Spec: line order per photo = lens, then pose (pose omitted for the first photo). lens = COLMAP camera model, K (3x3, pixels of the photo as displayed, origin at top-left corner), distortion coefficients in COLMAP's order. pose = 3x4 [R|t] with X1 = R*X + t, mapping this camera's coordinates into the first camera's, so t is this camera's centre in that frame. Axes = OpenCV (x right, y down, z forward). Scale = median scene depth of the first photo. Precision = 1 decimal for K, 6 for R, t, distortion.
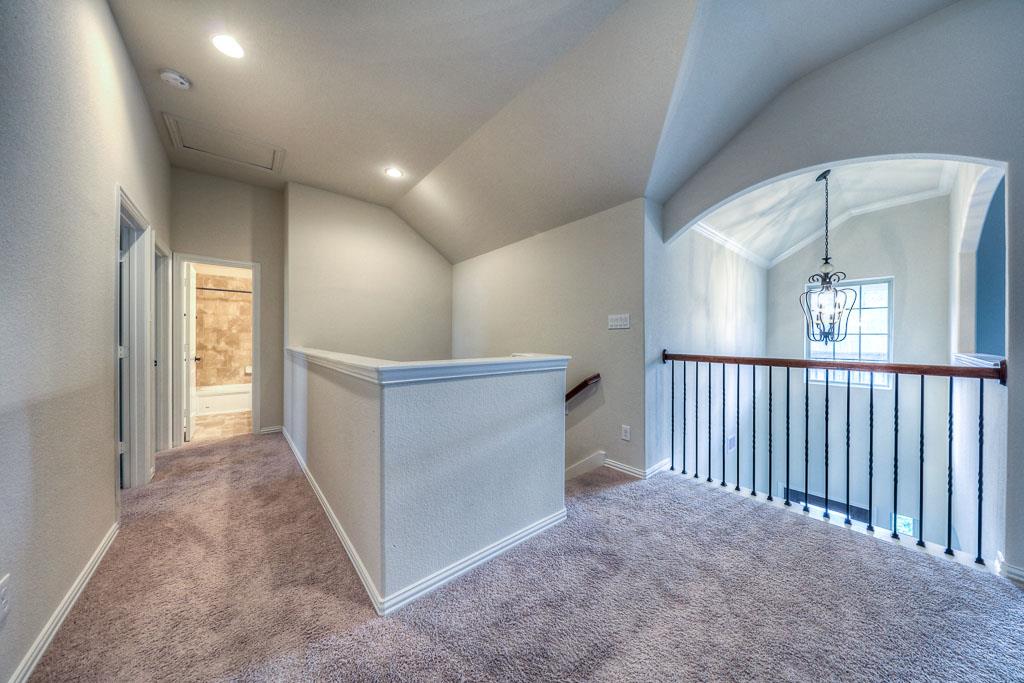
lens RADIAL K [[324.2, 0, 512.1], [0, 324.2, 342.8], [0, 0, 1]] dist [-0.005377, -0.001019]
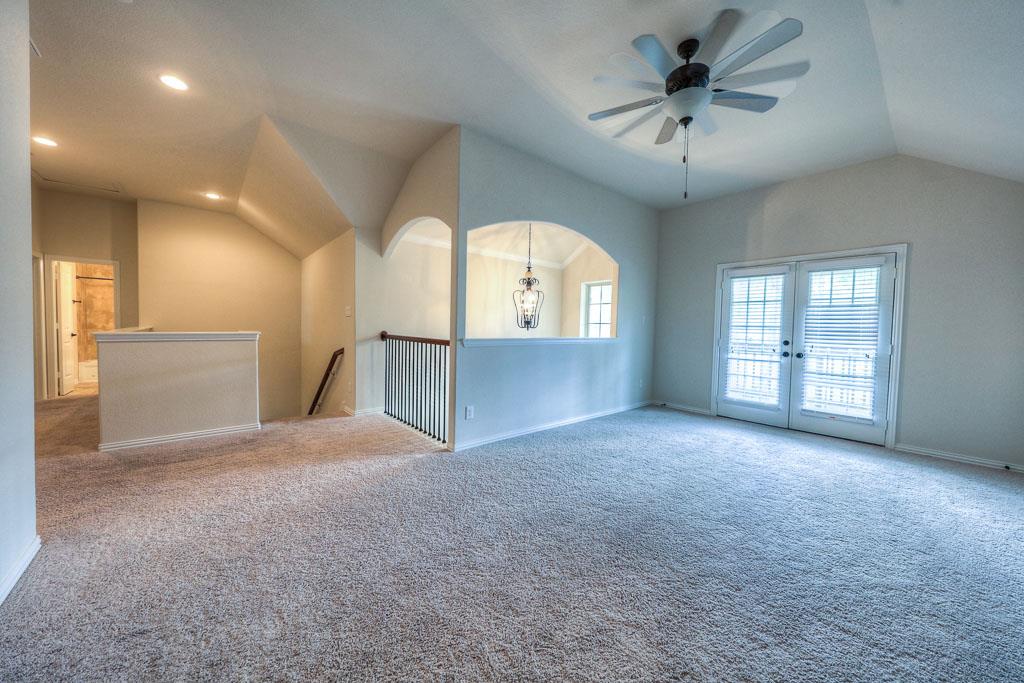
lens RADIAL K [[361.0, 0, 513.9], [0, 361.0, 342.7], [0, 0, 1]] dist [0.002051, -0.001586]
pose [[0.999806, 0.015401, 0.012264, 0.893705], [-0.015828, 0.999244, 0.035512, 0.004273], [-0.011708, -0.035699, 0.999294, -0.537600]]
